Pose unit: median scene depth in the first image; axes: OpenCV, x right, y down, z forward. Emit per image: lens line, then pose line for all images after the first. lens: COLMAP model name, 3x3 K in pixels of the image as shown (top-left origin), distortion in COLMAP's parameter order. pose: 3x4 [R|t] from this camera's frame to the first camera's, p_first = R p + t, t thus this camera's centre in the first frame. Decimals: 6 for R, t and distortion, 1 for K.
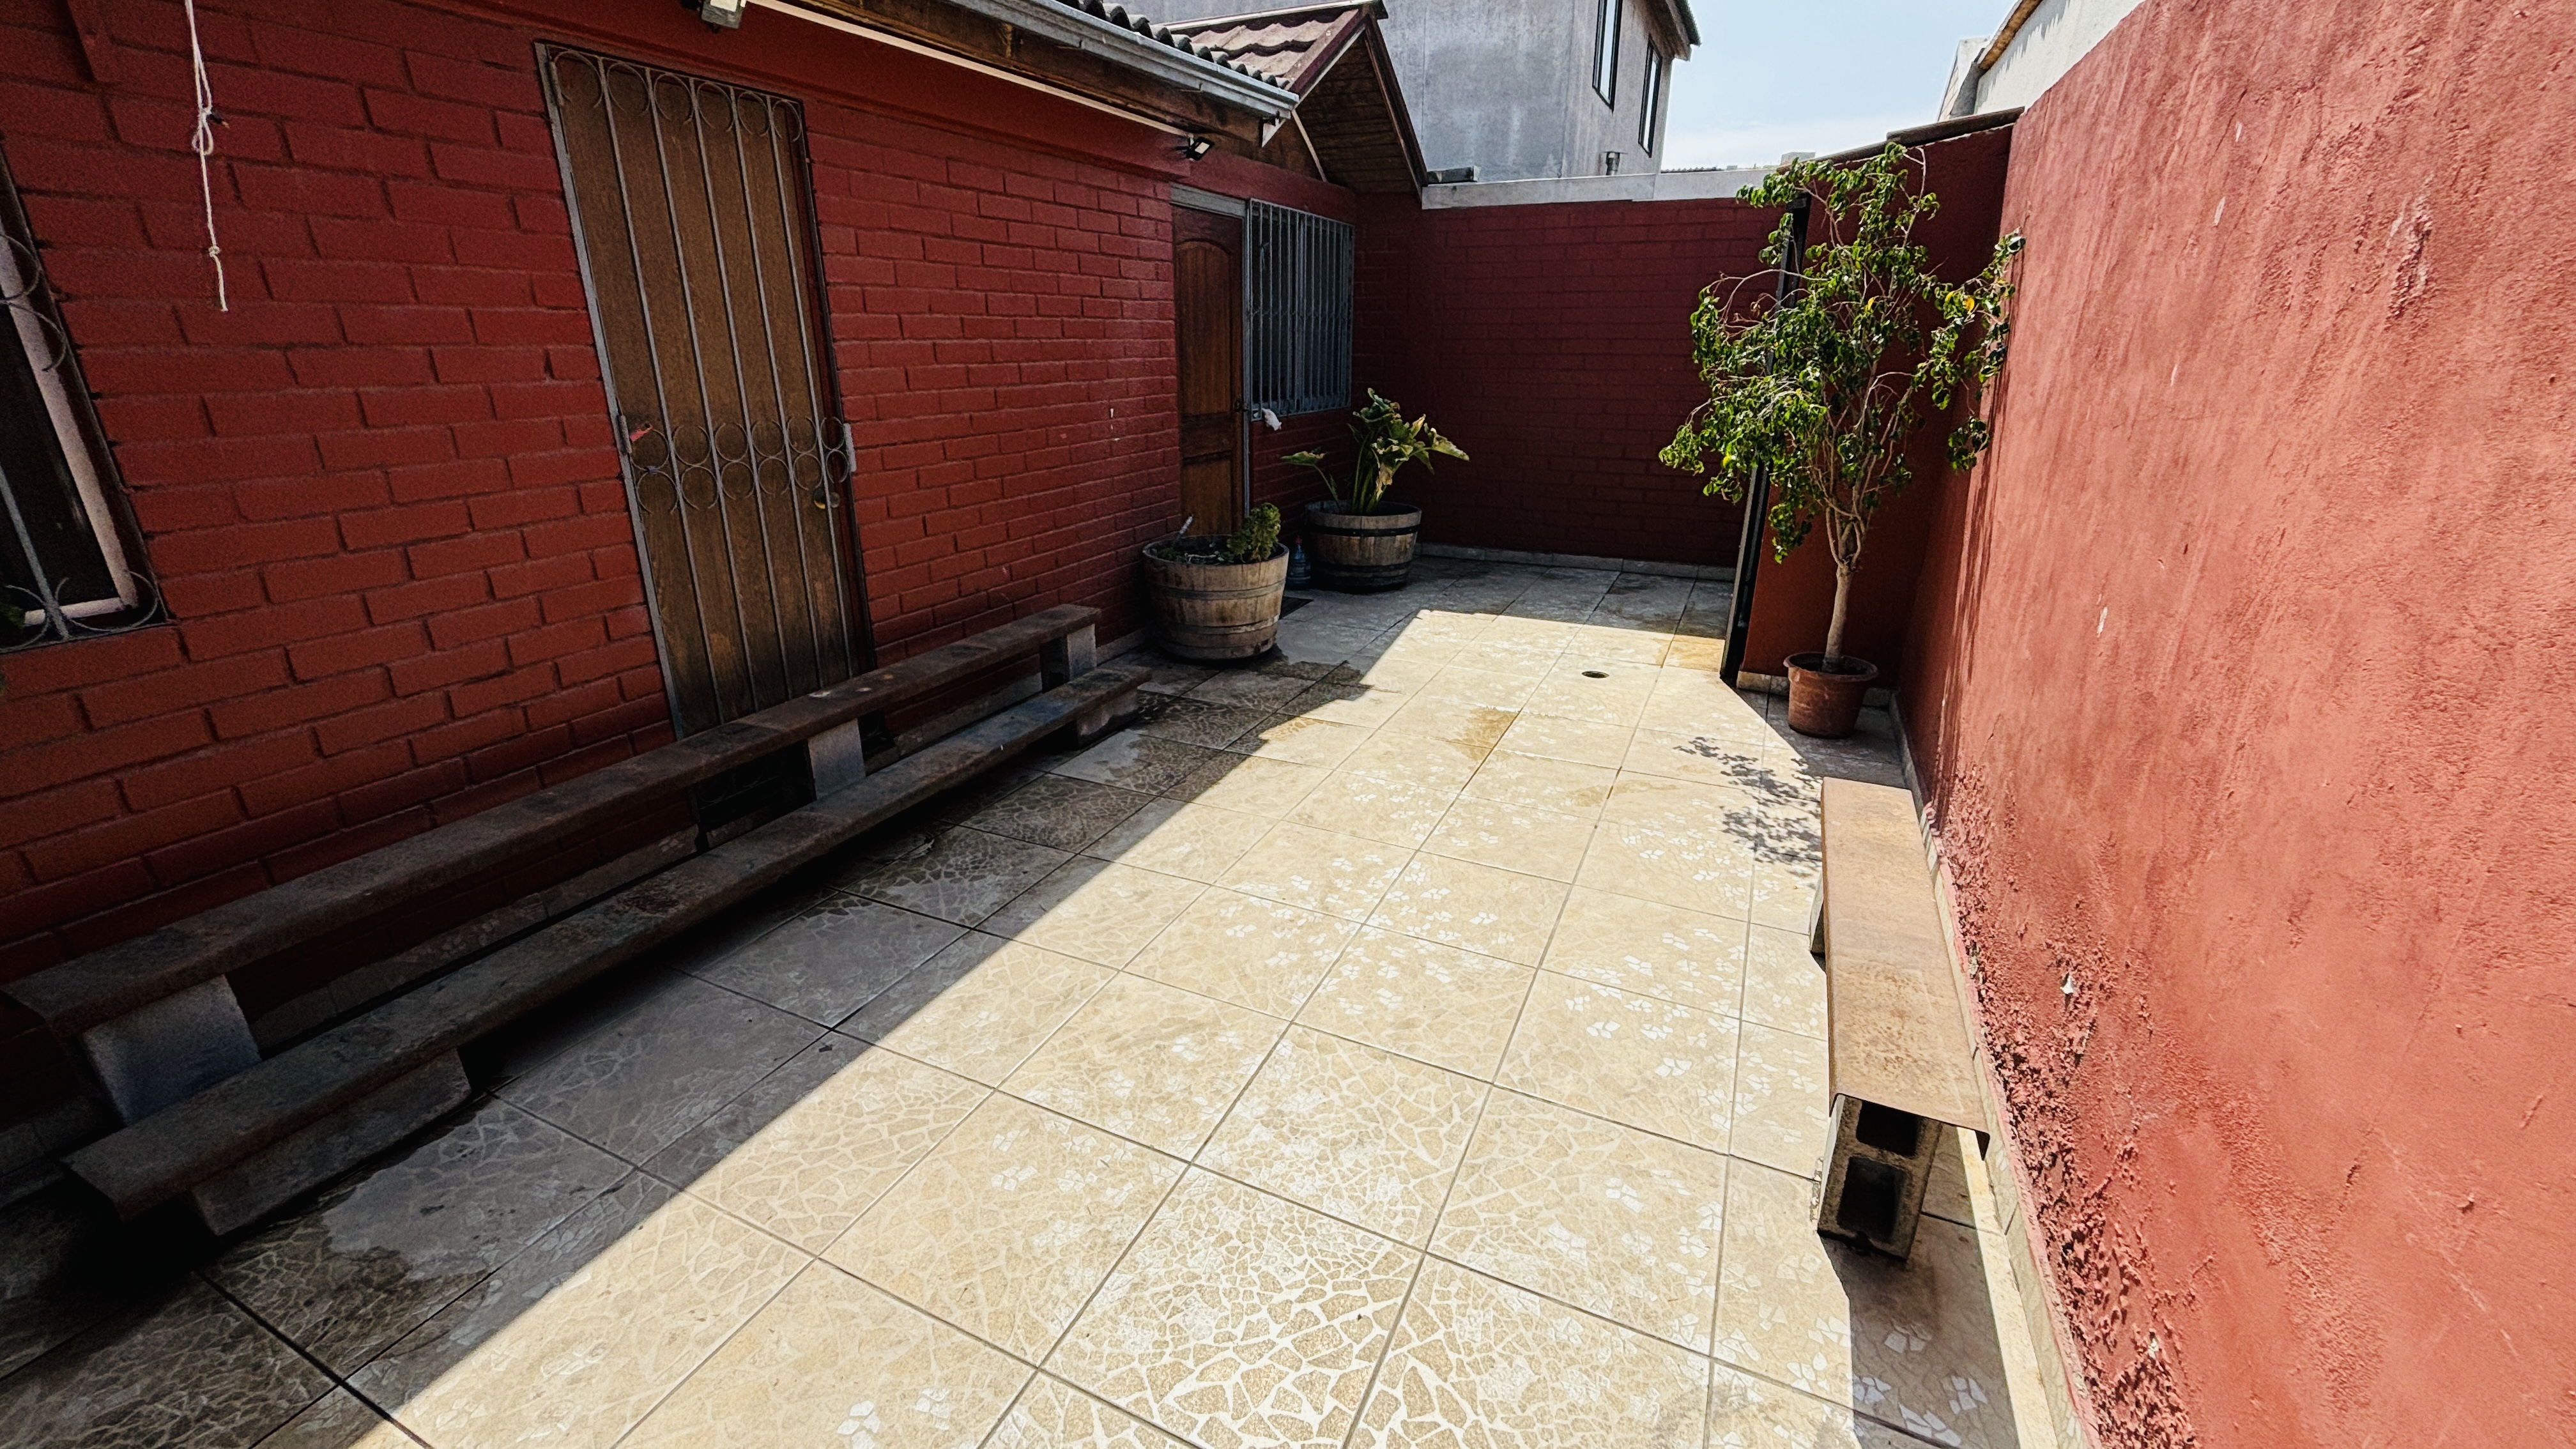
lens RADIAL K [[1042.4, 0, 1285.2], [0, 1042.4, 713.8], [0, 0, 1]] dist [-0.004517, 0.000505]
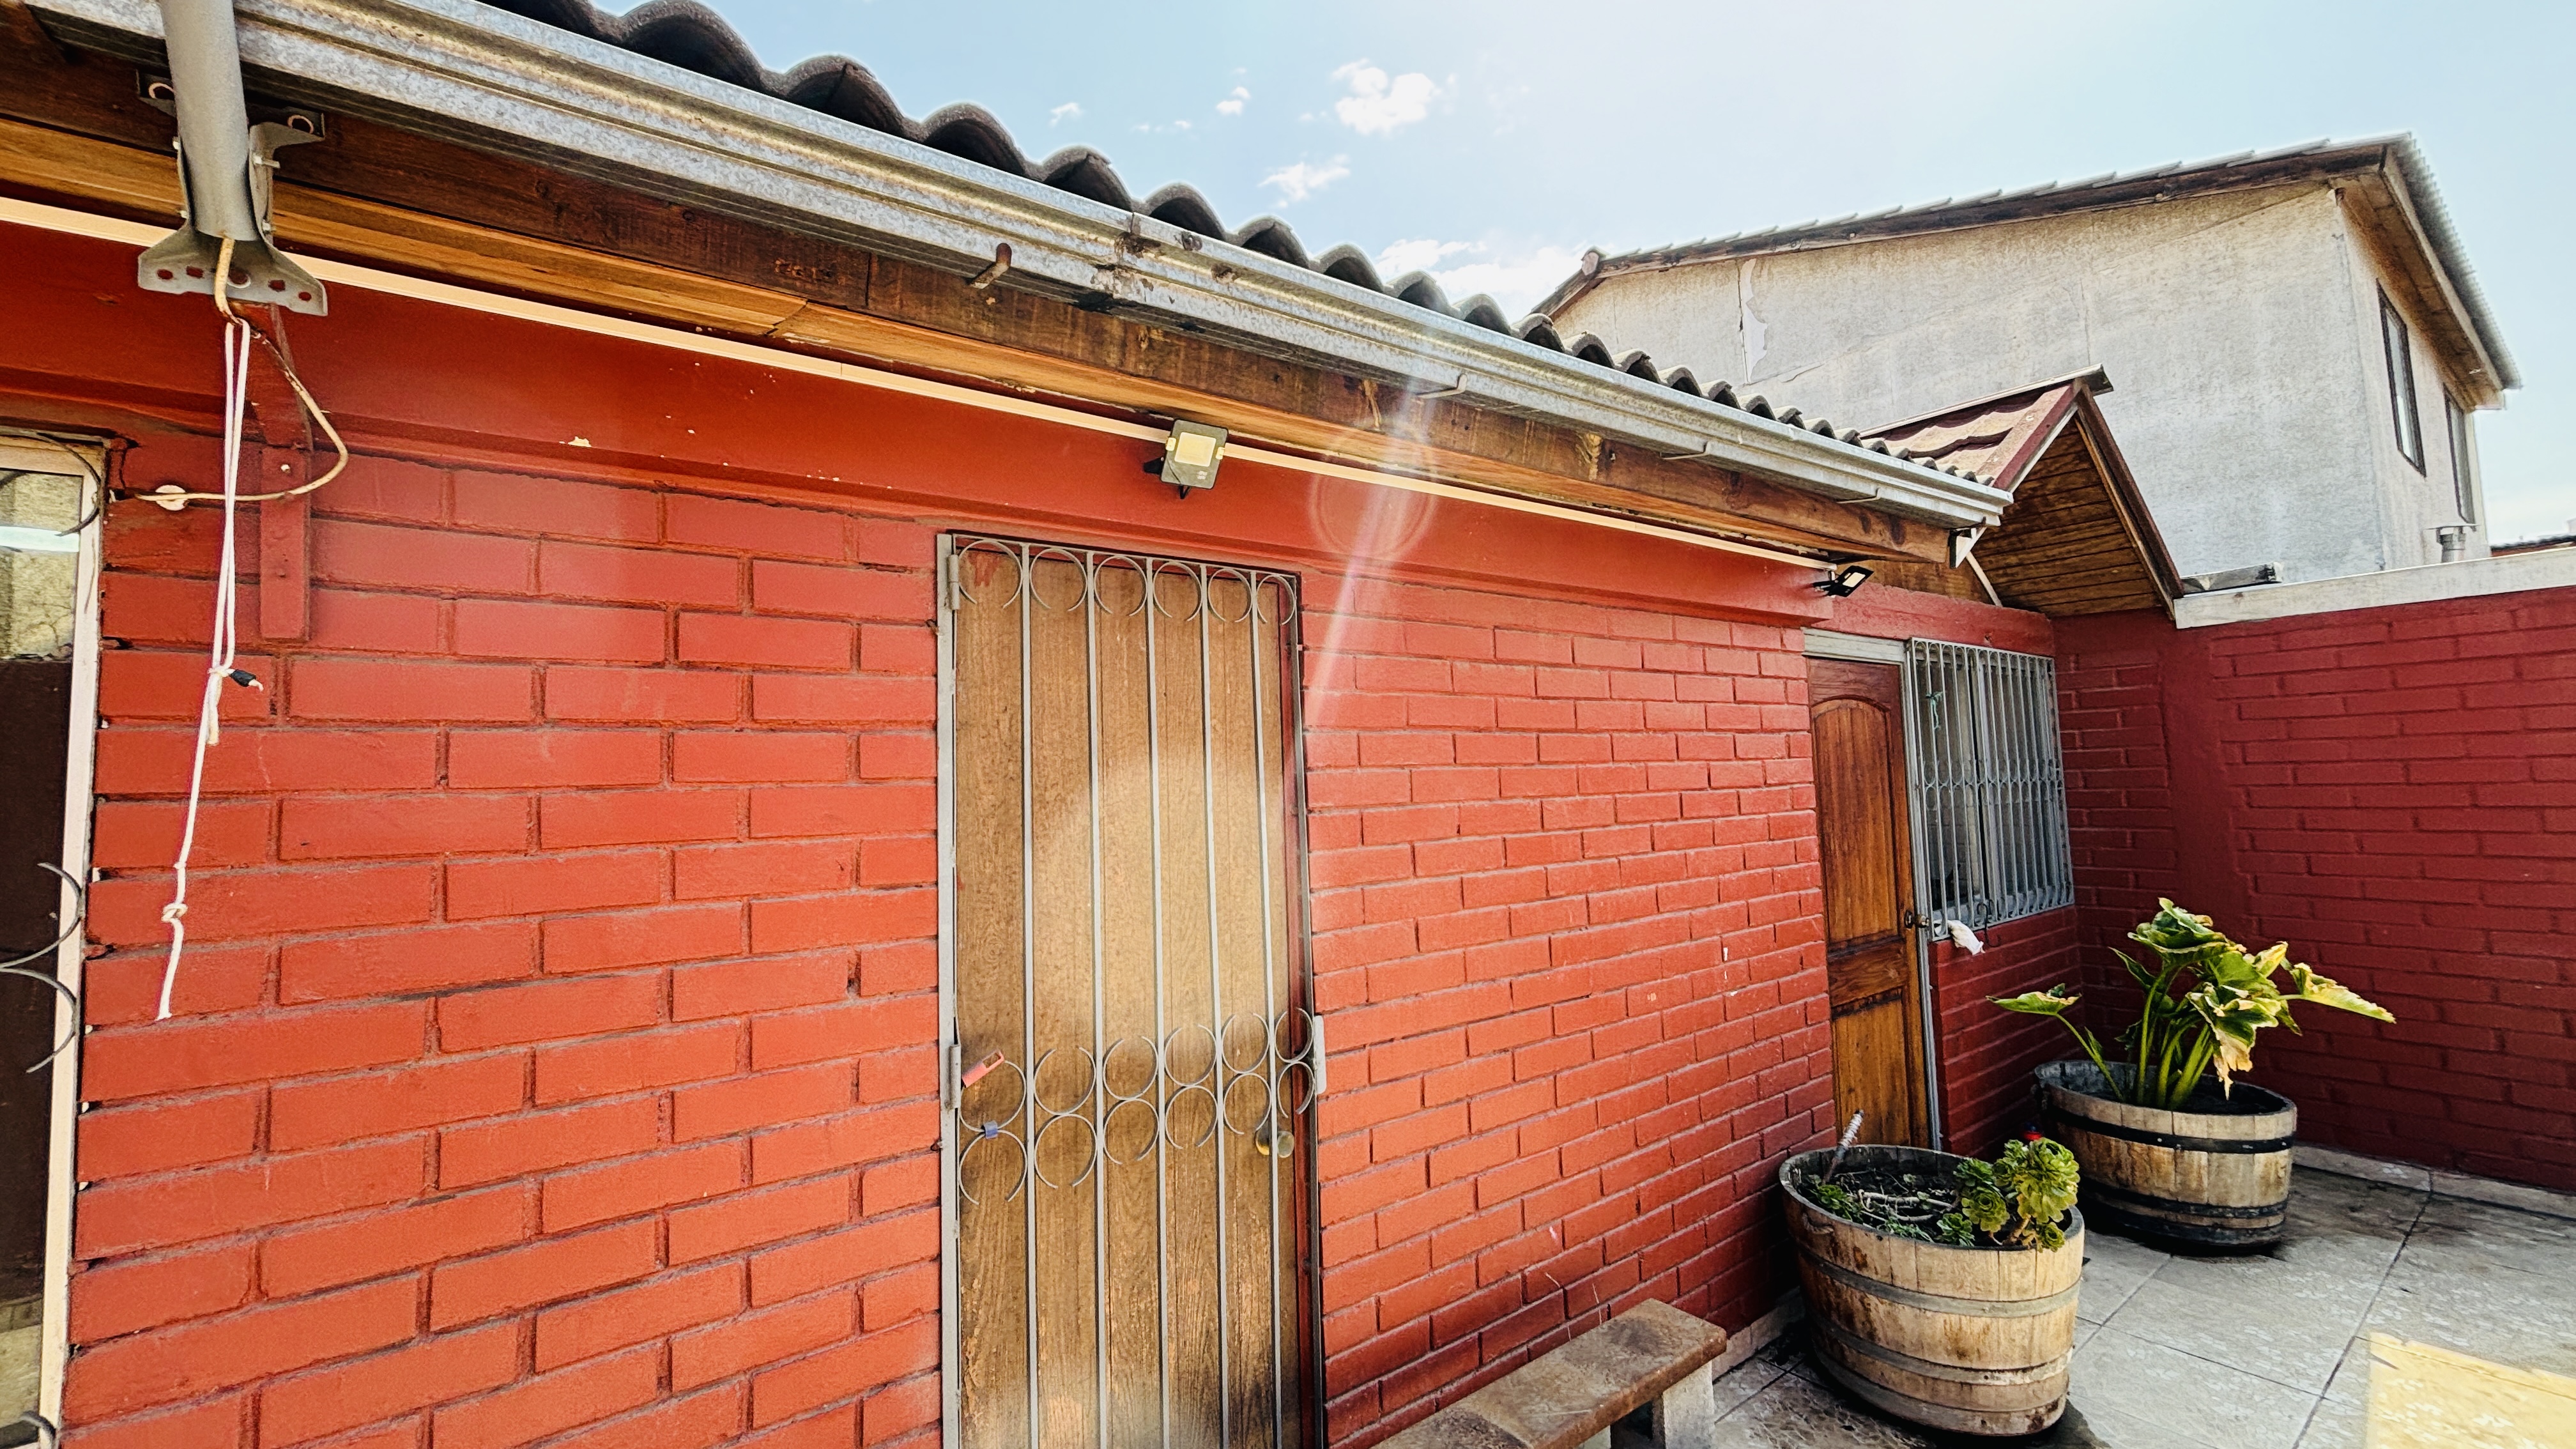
lens RADIAL K [[1042.4, 0, 1269.6], [0, 1042.4, 704.8], [0, 0, 1]] dist [-0.004517, 0.000505]
pose [[0.874522, -0.067326, -0.480290, -0.096394], [-0.134052, 0.918181, -0.372793, -0.157482], [0.466091, 0.390399, 0.793944, 0.304384]]
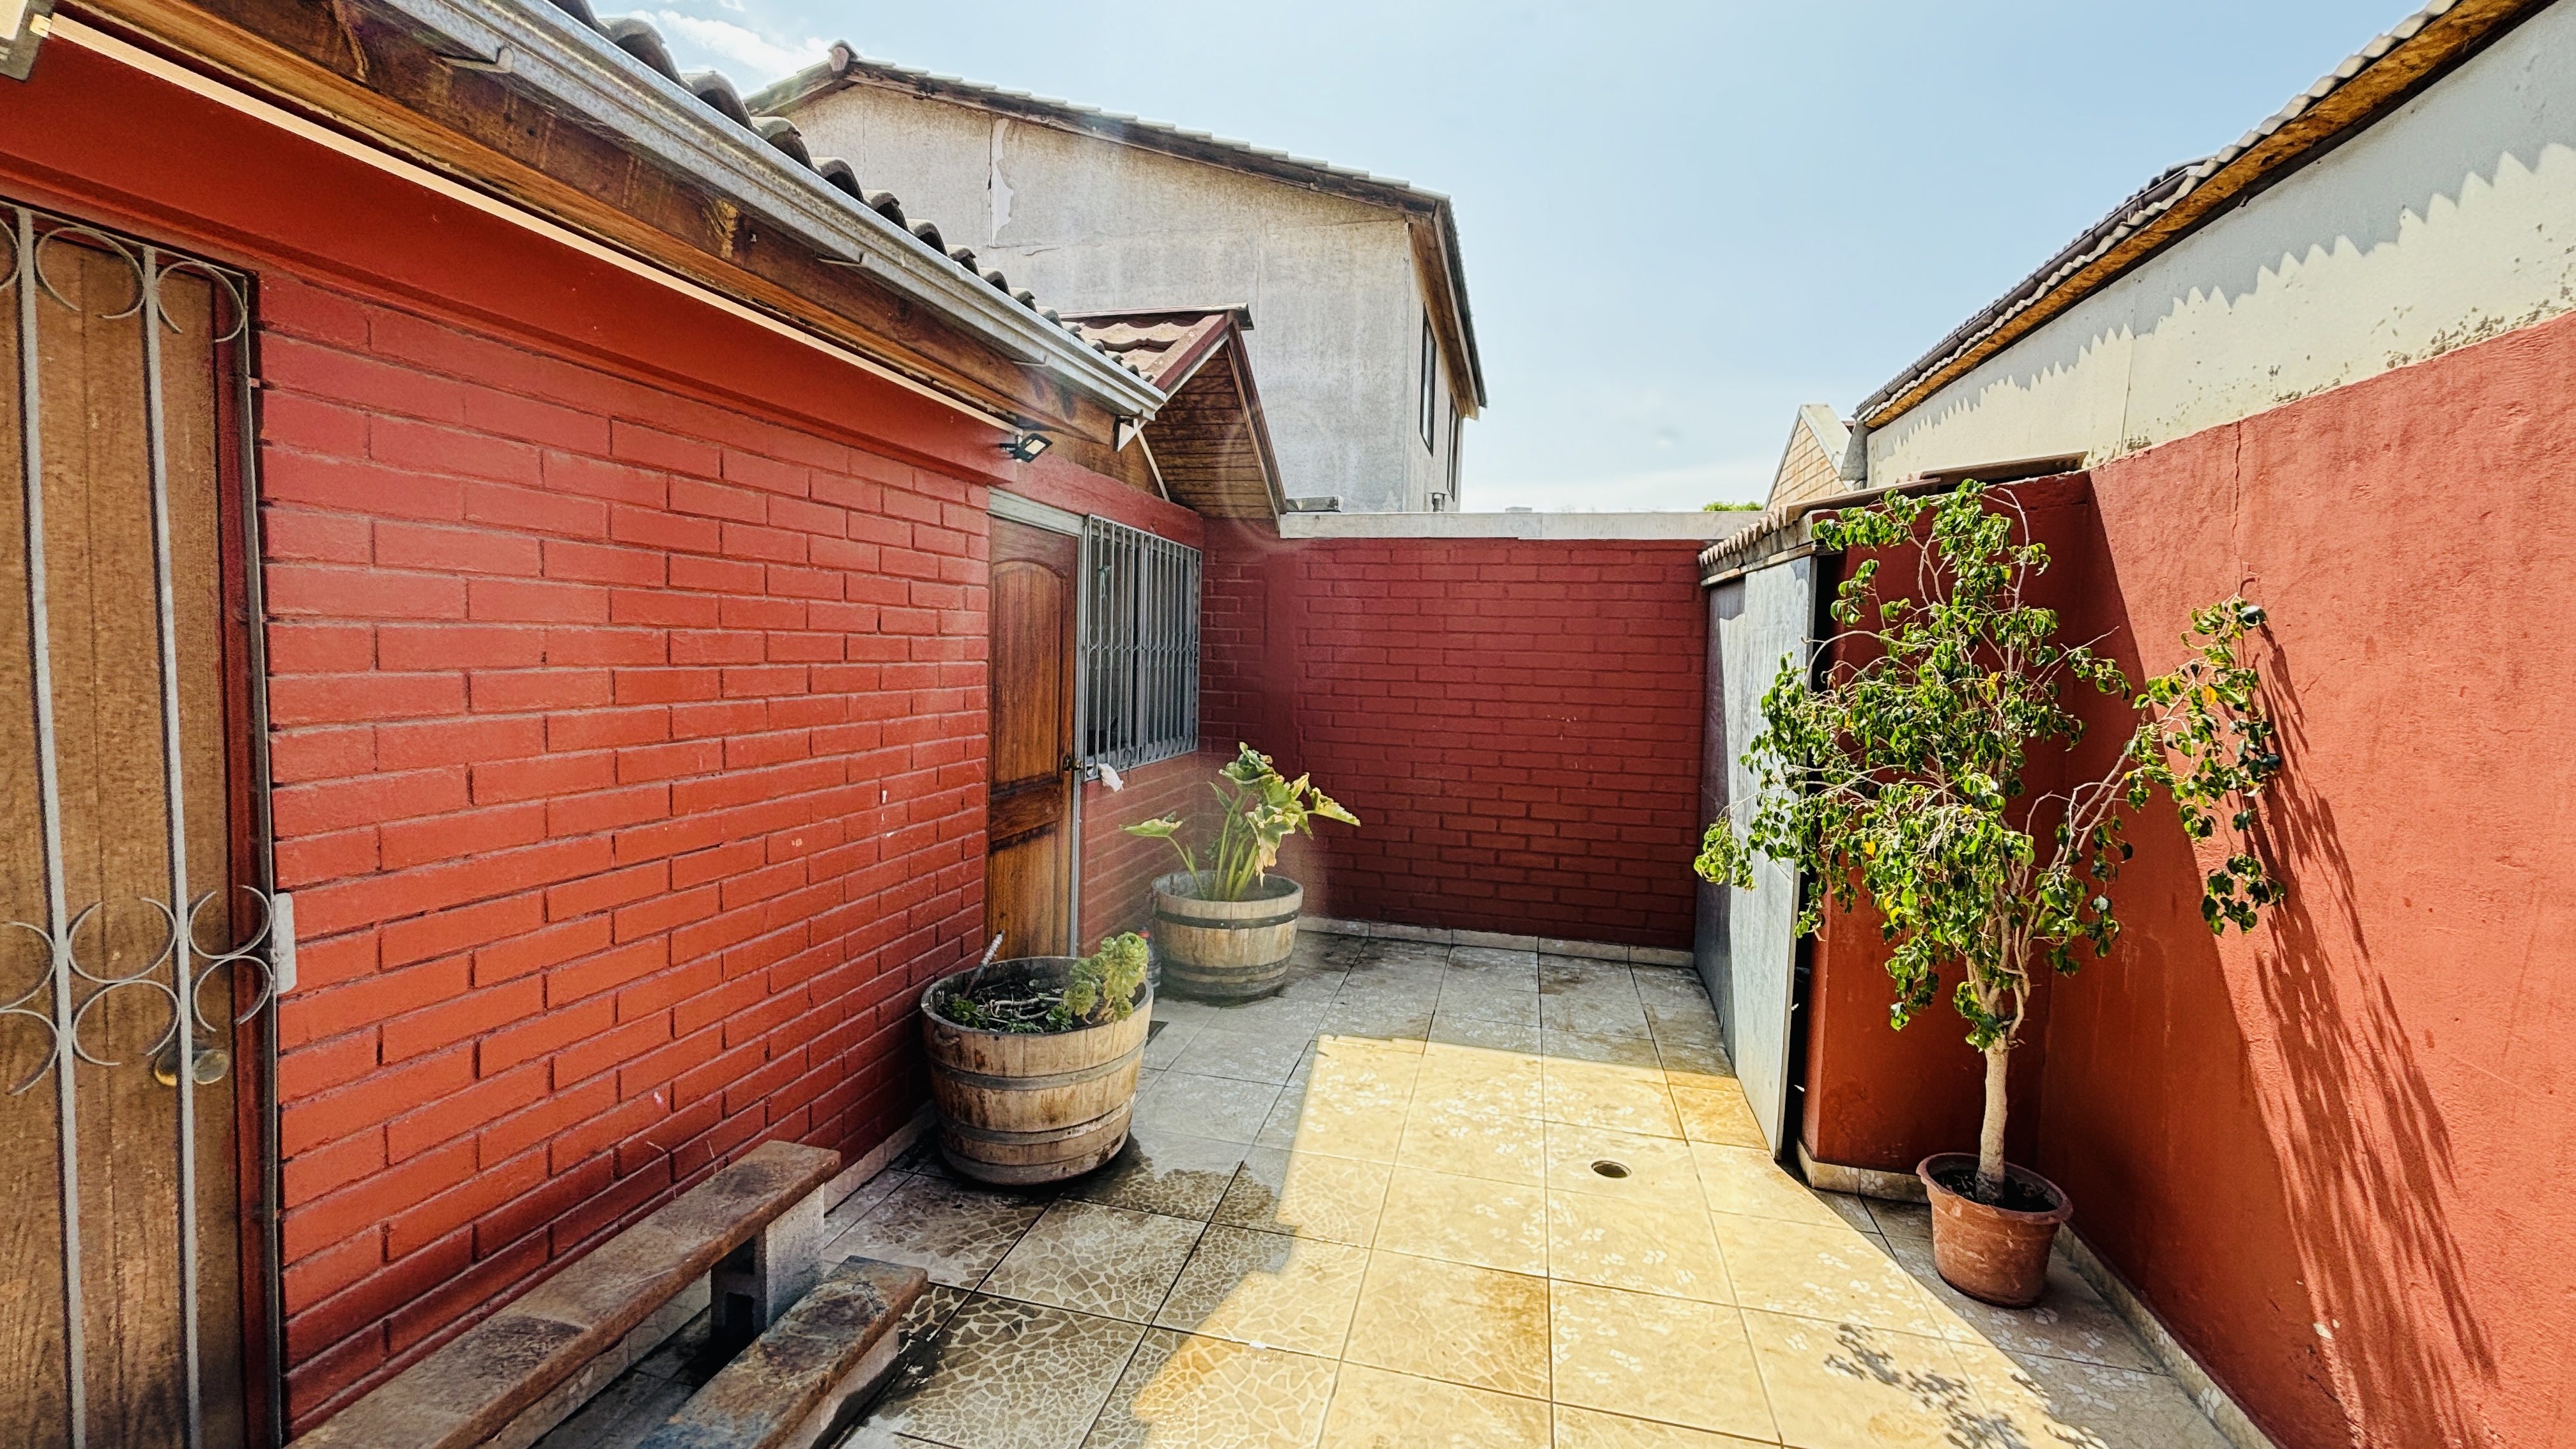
lens RADIAL K [[1042.4, 0, 1288.0], [0, 1042.4, 708.0], [0, 0, 1]] dist [-0.004517, 0.000505]
pose [[0.979578, 0.012654, 0.200665, -0.052255], [0.044879, 0.959078, -0.279562, -0.153540], [-0.195991, 0.282858, 0.938924, 0.331097]]
